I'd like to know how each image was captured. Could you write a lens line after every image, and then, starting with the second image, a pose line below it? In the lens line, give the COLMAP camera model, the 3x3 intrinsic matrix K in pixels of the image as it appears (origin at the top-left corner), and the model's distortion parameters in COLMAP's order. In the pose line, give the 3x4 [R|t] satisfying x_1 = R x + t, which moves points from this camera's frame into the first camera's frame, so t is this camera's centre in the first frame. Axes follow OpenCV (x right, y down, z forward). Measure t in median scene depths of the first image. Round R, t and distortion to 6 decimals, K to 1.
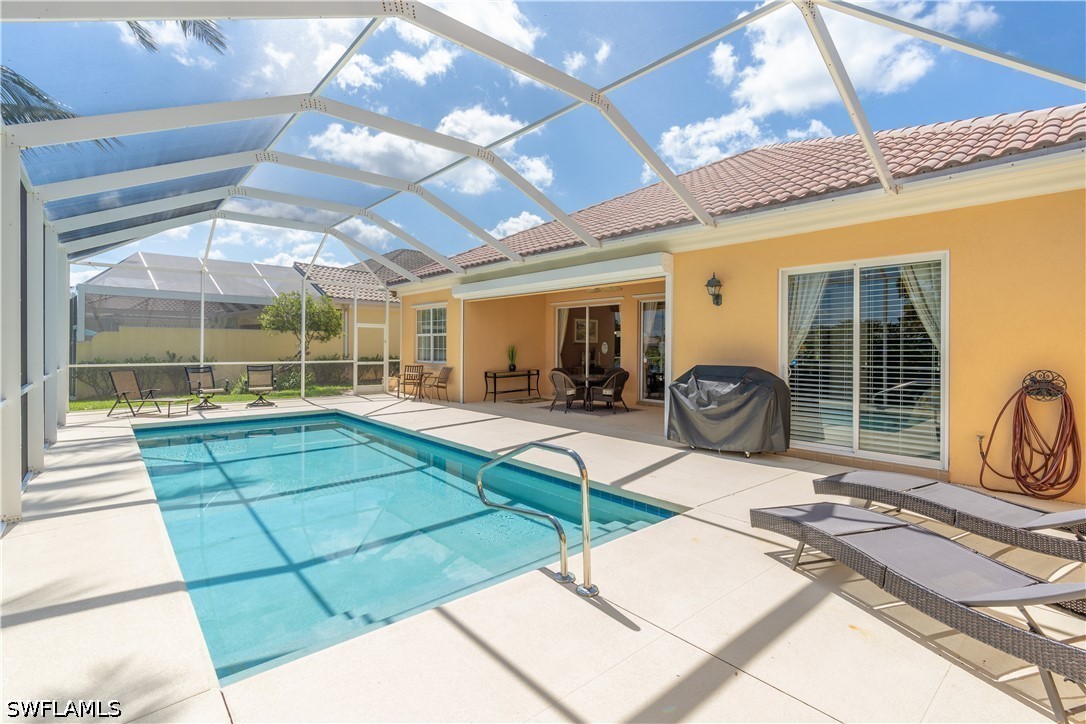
lens RADIAL K [[494.9, 0, 528.4], [0, 494.9, 340.2], [0, 0, 1]] dist [-0.007913, 0.000328]
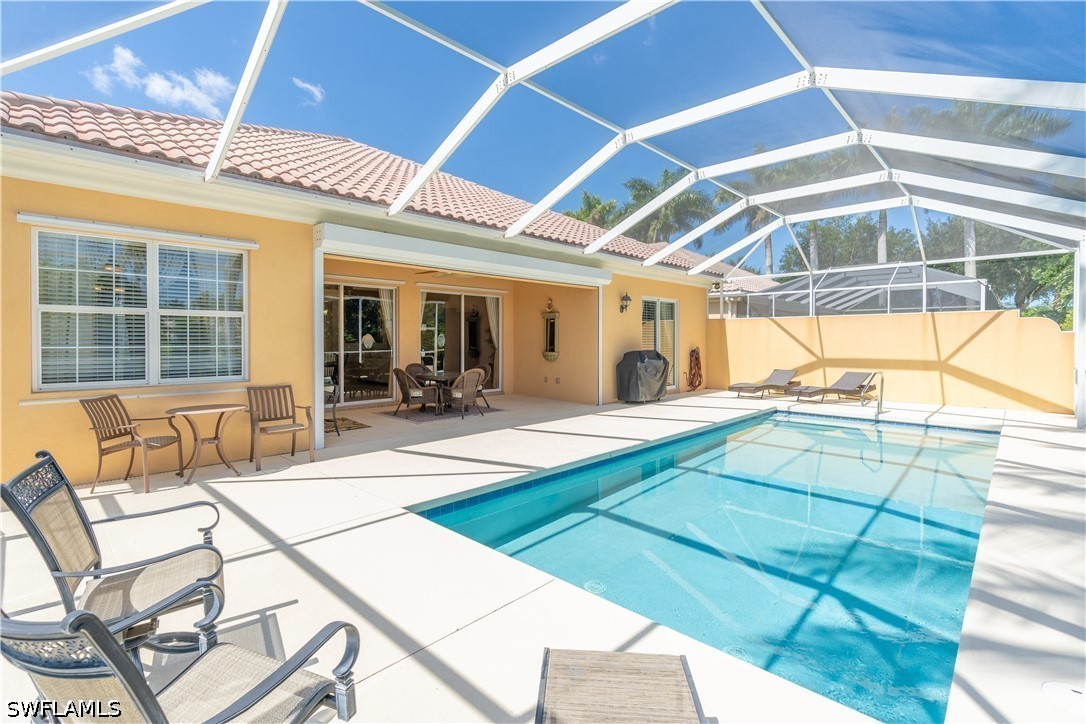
lens RADIAL K [[494.9, 0, 528.4], [0, 494.9, 340.2], [0, 0, 1]] dist [-0.007913, 0.000328]
pose [[-0.080777, -0.018144, 0.996567, -0.745484], [-0.020045, 0.999662, 0.016576, -0.001049], [-0.996531, -0.018638, -0.081113, 0.907280]]
